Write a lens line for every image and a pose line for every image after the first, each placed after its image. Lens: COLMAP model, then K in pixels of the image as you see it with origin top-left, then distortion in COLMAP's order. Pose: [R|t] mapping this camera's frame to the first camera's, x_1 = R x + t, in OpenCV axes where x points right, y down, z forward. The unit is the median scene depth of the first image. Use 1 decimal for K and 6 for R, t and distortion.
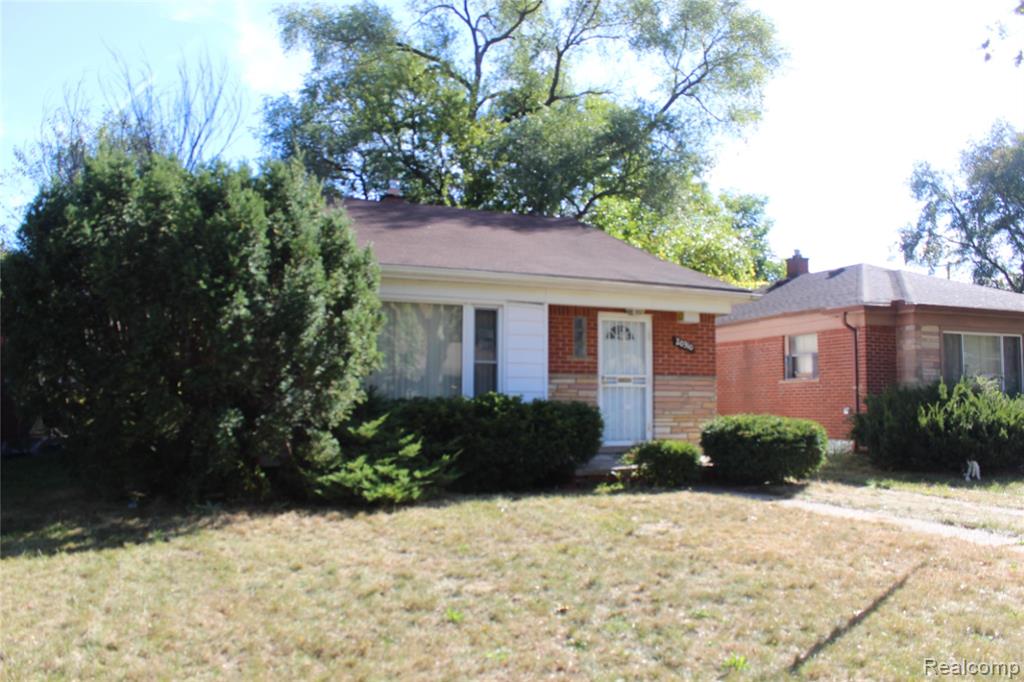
lens RADIAL K [[860.9, 0, 512.0], [0, 860.9, 341.0], [0, 0, 1]] dist [0.000958, 0.000448]
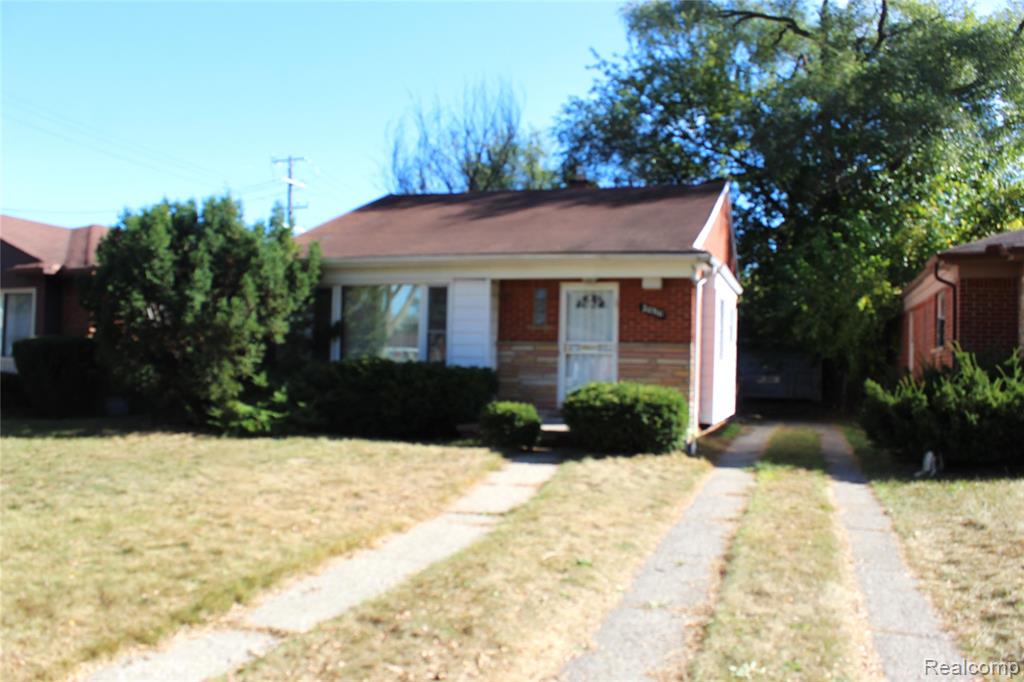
lens RADIAL K [[867.4, 0, 512.0], [0, 867.4, 341.0], [0, 0, 1]] dist [-0.060892, -0.000084]
pose [[0.744867, -0.008084, -0.667164, 0.769938], [0.028388, 0.999405, 0.019584, 0.015005], [0.666609, -0.033527, 0.744653, 0.164881]]
